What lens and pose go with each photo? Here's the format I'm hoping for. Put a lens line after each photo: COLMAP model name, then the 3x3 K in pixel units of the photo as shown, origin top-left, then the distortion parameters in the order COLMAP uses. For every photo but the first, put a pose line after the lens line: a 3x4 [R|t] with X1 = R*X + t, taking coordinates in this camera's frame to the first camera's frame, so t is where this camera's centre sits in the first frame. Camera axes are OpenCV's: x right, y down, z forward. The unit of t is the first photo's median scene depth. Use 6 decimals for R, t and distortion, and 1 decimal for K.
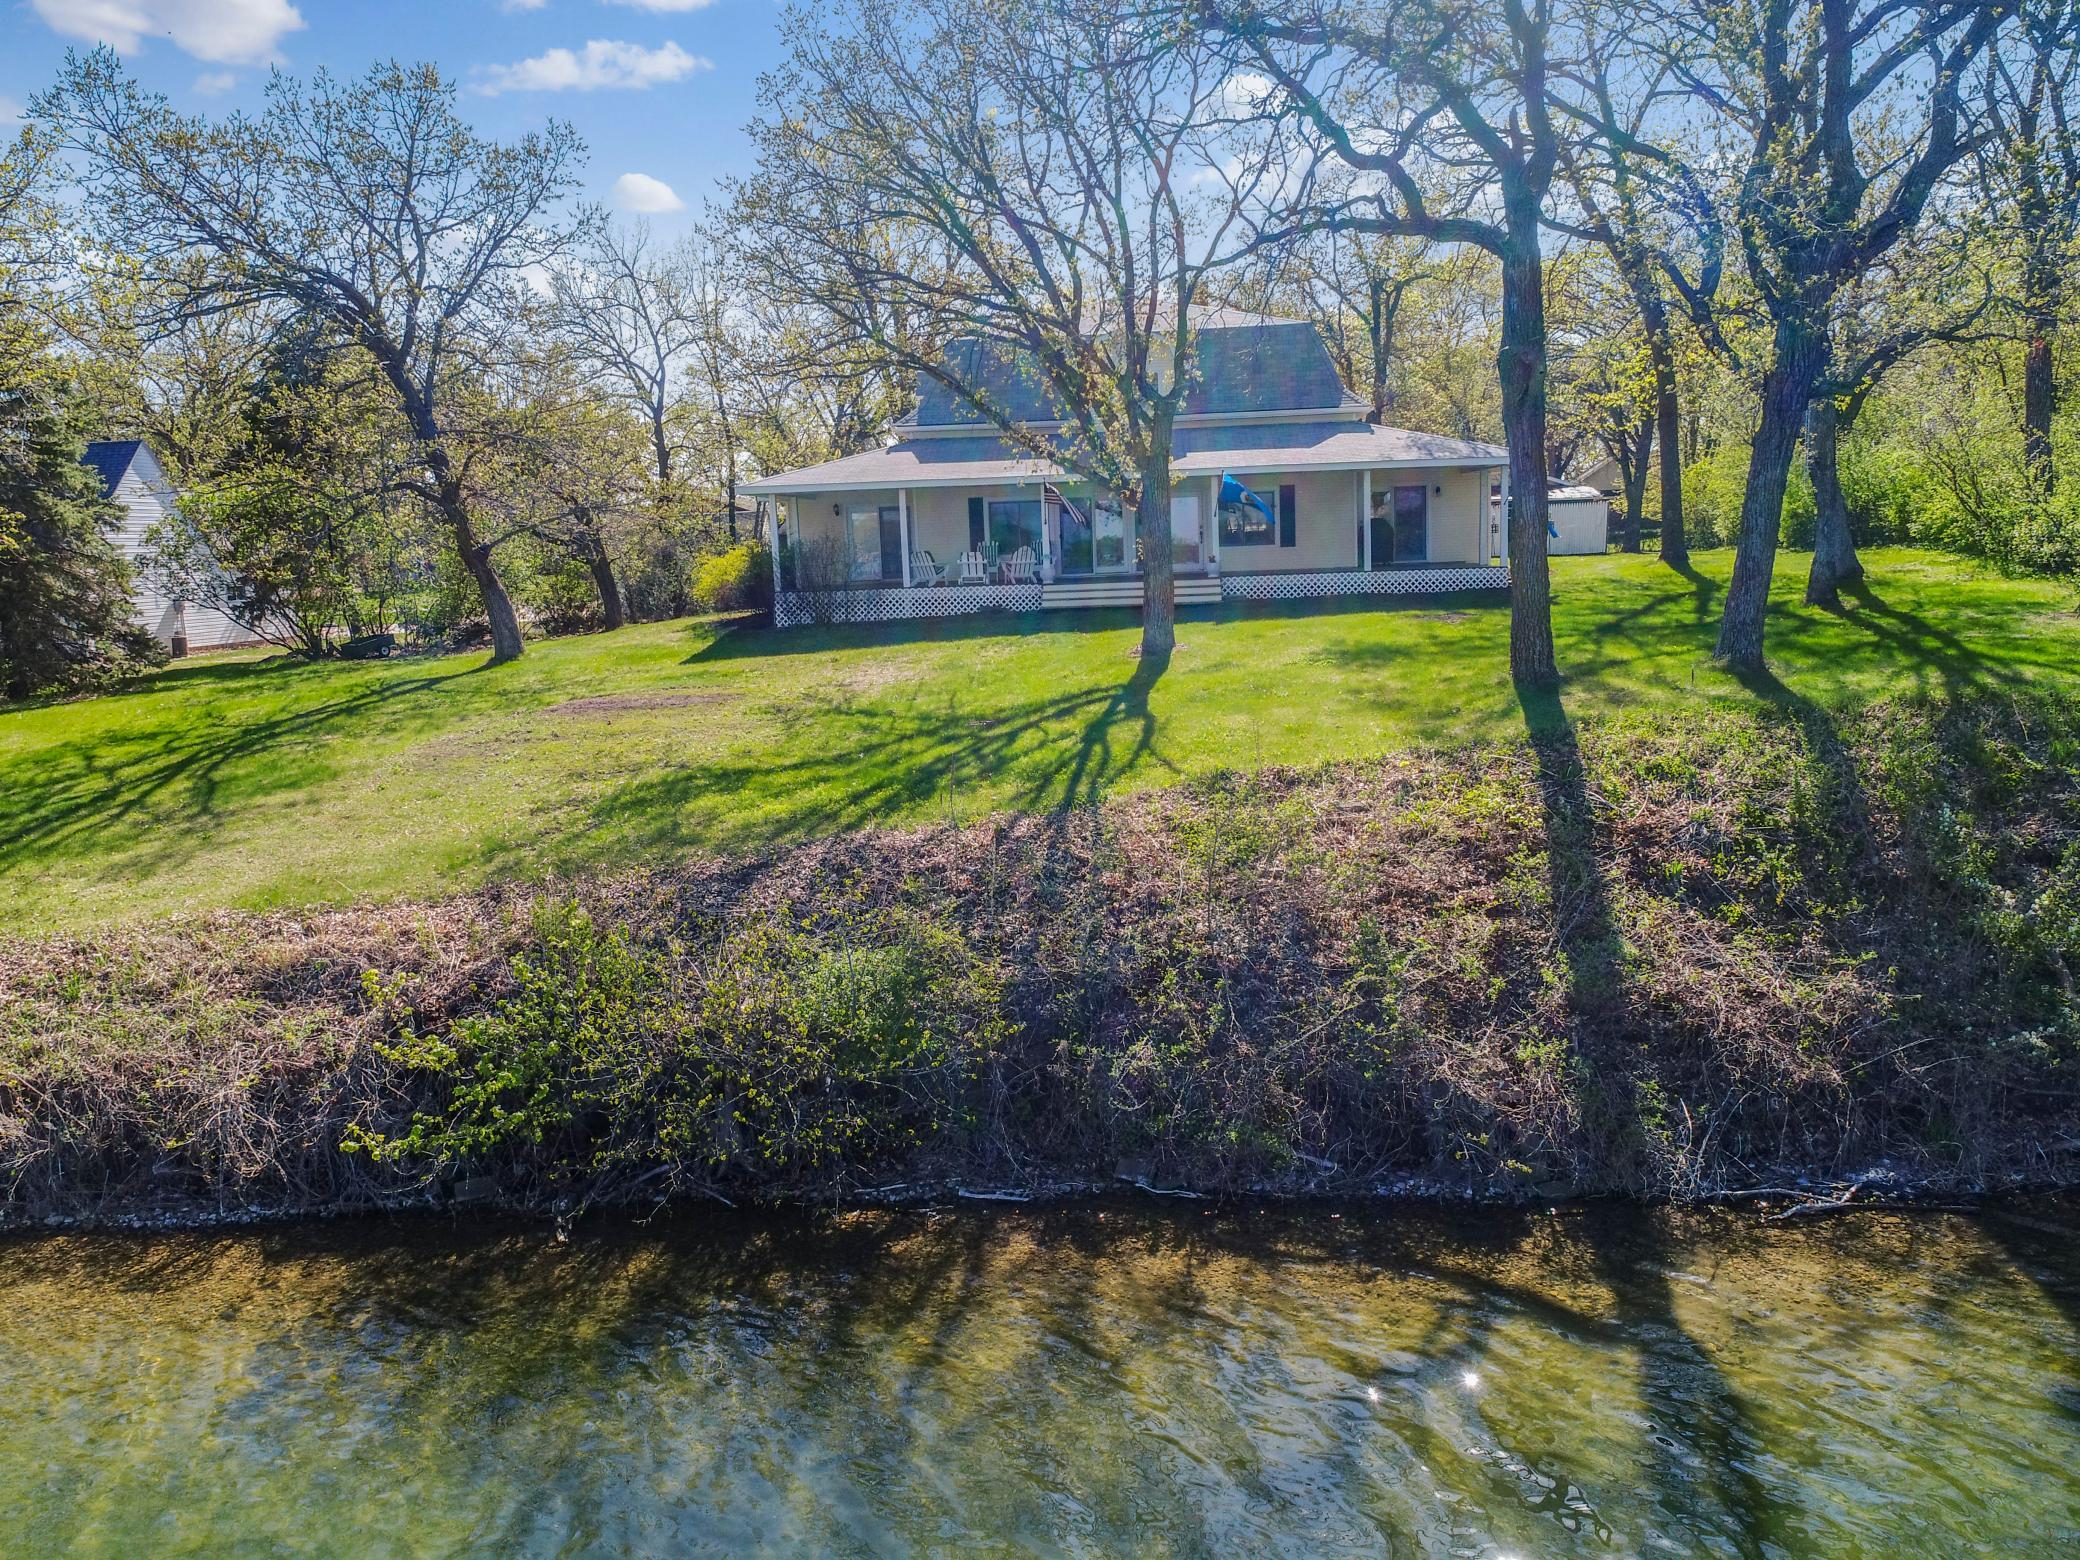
lens RADIAL K [[1507.4, 0, 1047.5], [0, 1507.4, 856.6], [0, 0, 1]] dist [-0.004988, -0.003931]
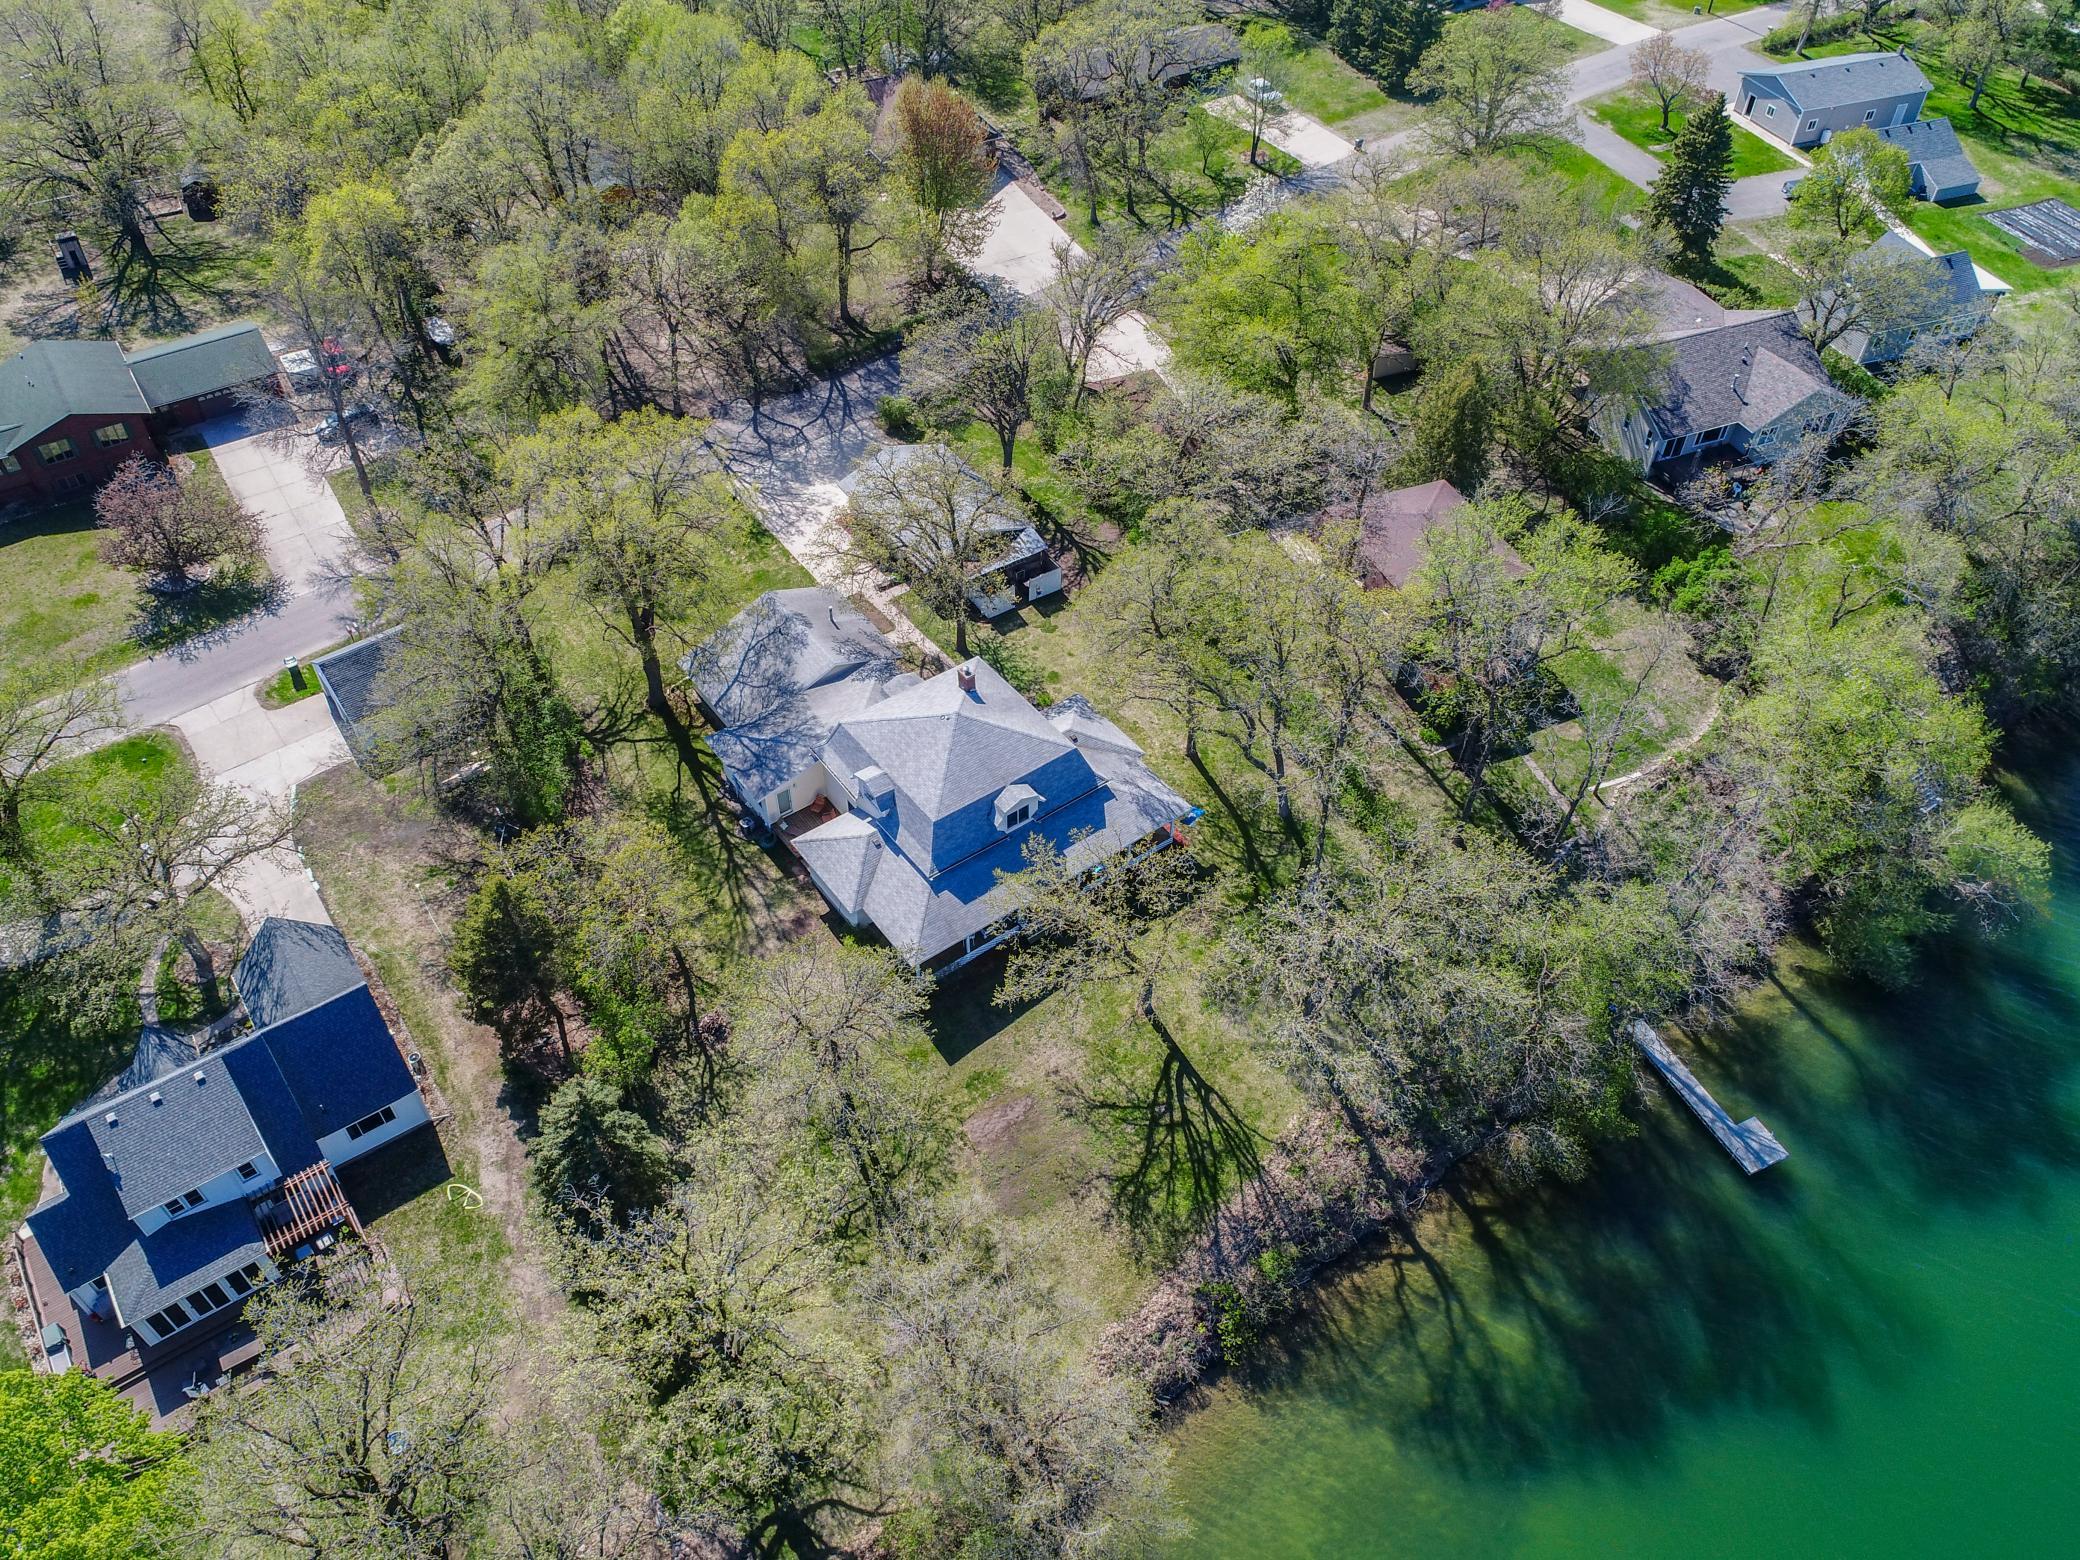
lens RADIAL K [[1550.1, 0, 1040.0], [0, 1550.1, 780.0], [0, 0, 1]] dist [-0.006970, -0.007998]
pose [[0.763758, -0.429472, 0.481901, -1.934796], [0.092712, 0.811794, 0.576536, -3.259215], [-0.638810, -0.395656, 0.659832, -0.889226]]
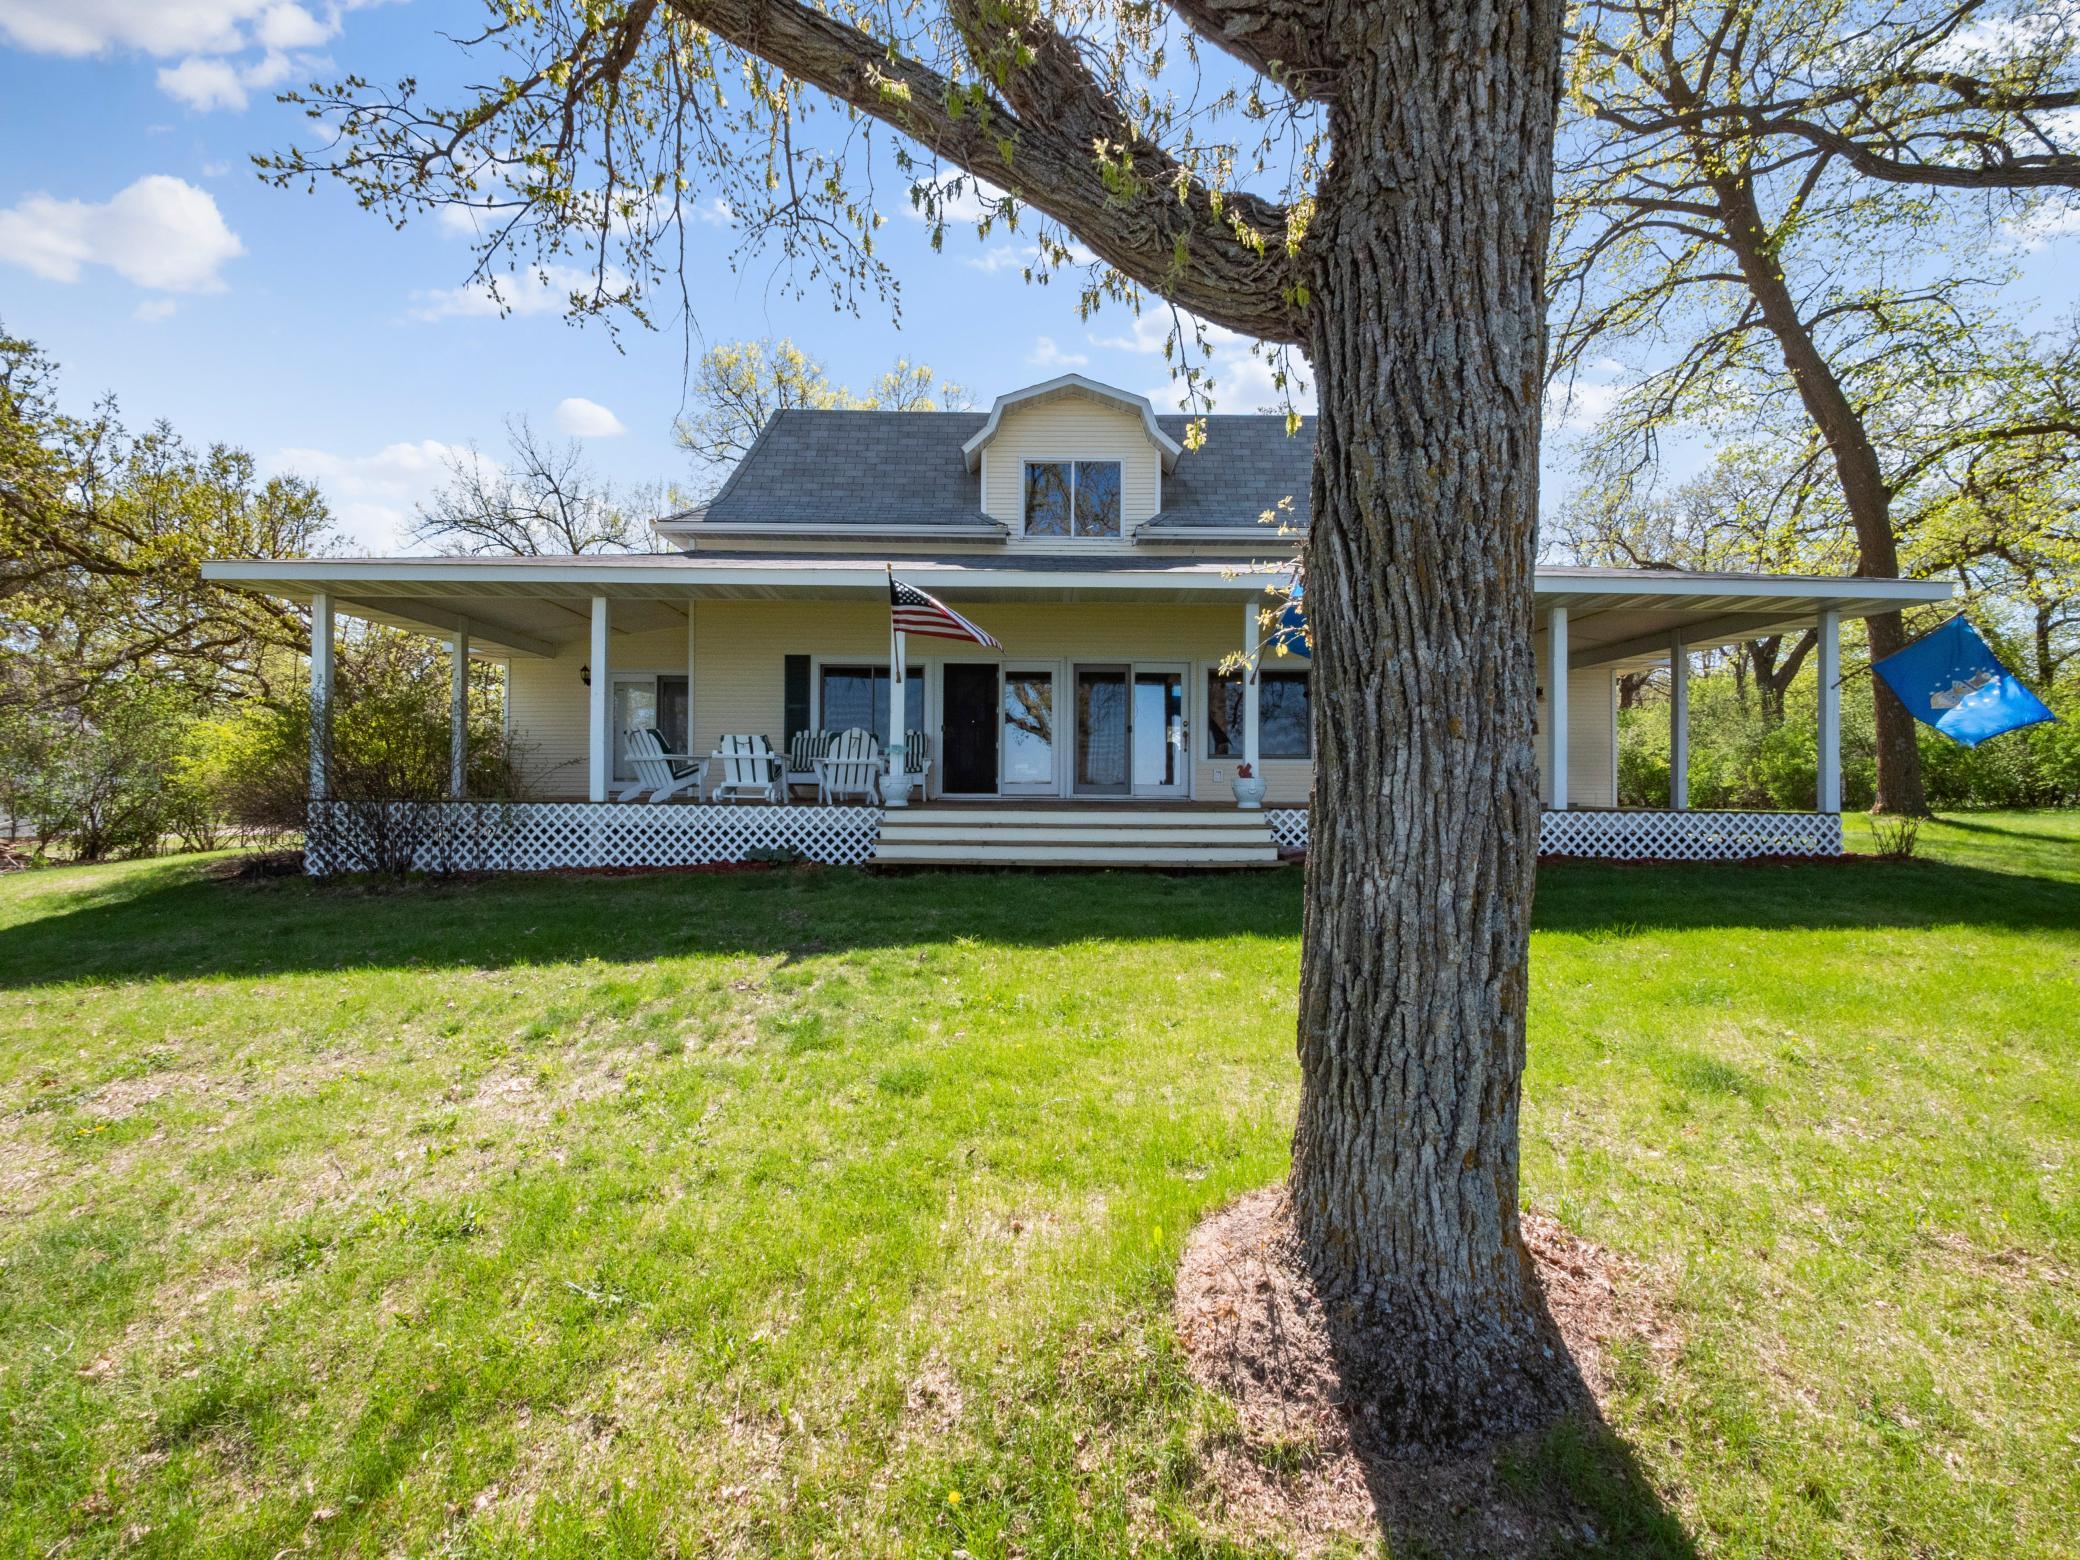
lens RADIAL K [[1550.1, 0, 1040.0], [0, 1550.1, 780.0], [0, 0, 1]] dist [-0.006970, -0.007998]
pose [[0.997622, 0.043003, 0.053856, 0.035255], [-0.031535, 0.979676, -0.198091, -0.183838], [-0.061280, 0.195921, 0.978703, 1.010960]]
